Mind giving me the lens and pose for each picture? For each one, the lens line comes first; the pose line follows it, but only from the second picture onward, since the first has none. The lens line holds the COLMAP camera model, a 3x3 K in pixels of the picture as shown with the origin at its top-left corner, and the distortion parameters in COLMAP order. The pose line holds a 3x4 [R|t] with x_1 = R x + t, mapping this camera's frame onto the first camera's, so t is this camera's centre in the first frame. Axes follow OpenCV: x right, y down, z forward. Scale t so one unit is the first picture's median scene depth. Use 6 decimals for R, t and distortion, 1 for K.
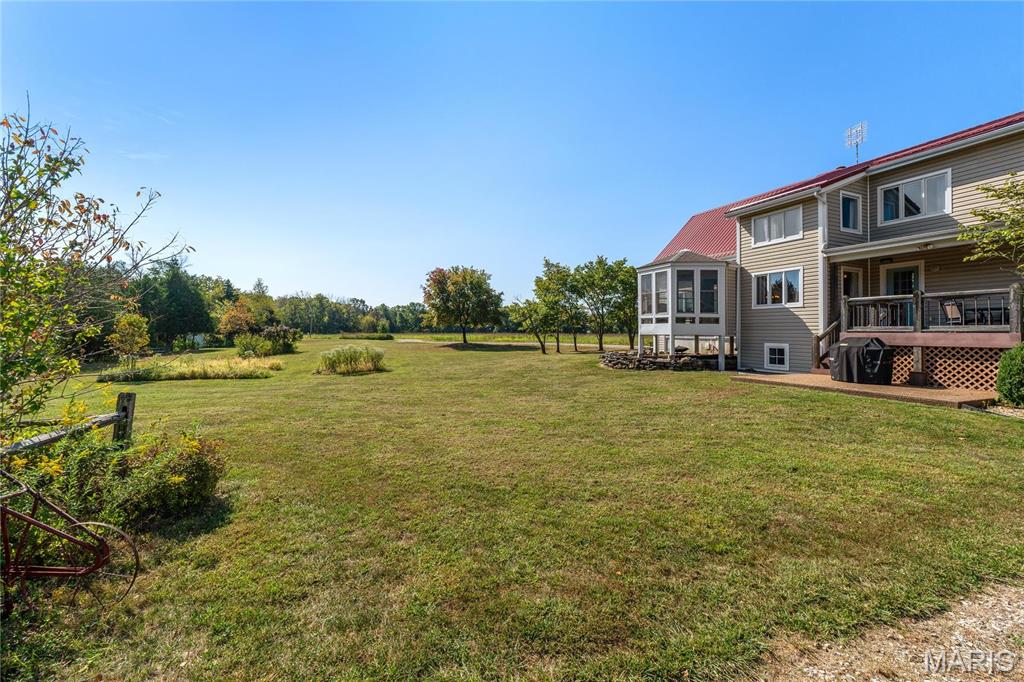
lens RADIAL K [[435.5, 0, 509.0], [0, 435.5, 325.8], [0, 0, 1]] dist [0.000773, 0.000505]
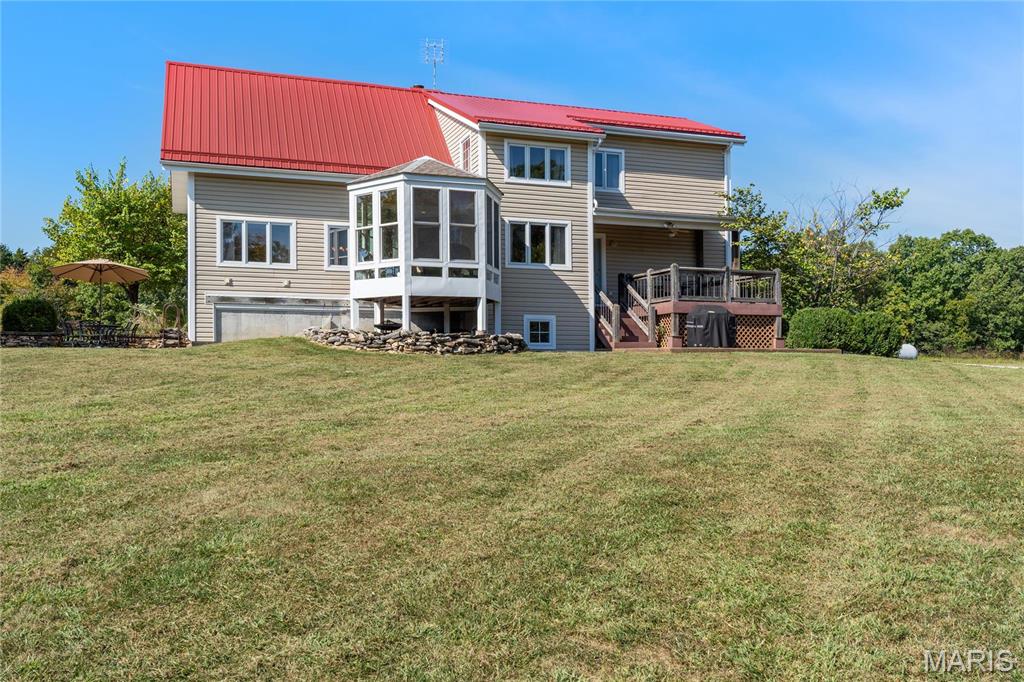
lens RADIAL K [[851.8, 0, 563.0], [0, 851.8, 340.8], [0, 0, 1]] dist [-0.002039, 0.001286]
pose [[0.065221, 0.003503, 0.997865, -0.938986], [-0.025867, 0.999664, -0.001818, 0.092974], [-0.997536, -0.025693, 0.065290, 0.918073]]
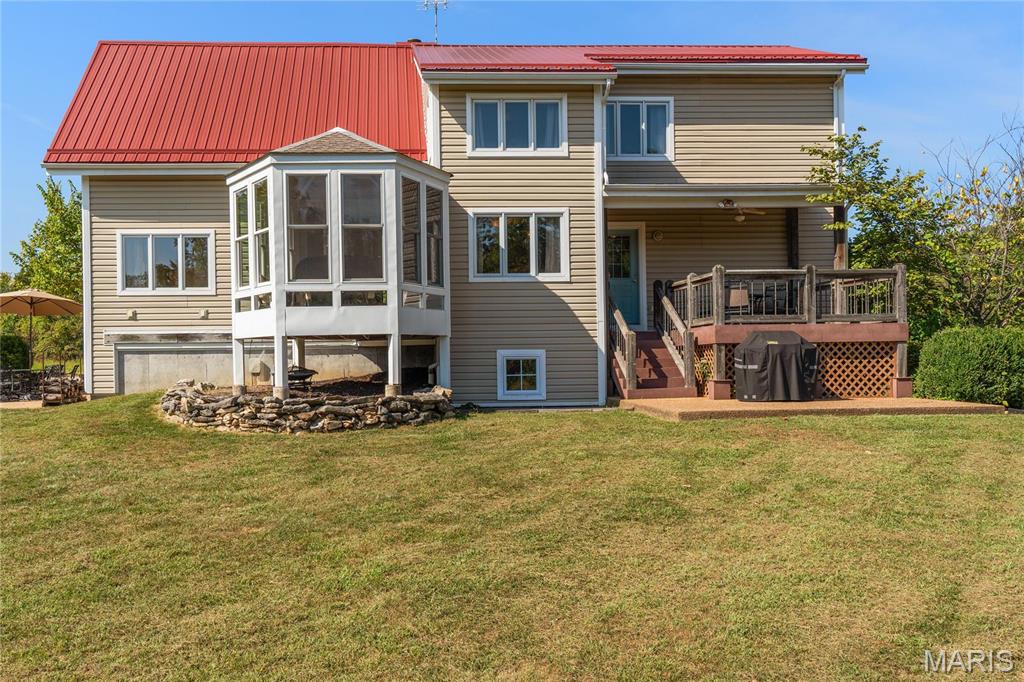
lens RADIAL K [[886.5, 0, 510.9], [0, 886.5, 368.1], [0, 0, 1]] dist [-0.001234, -0.000021]
pose [[0.327506, -0.037890, 0.944089, -0.420263], [0.000761, 0.999206, 0.039838, 0.021375], [-0.944849, -0.012329, 0.327275, 0.708544]]
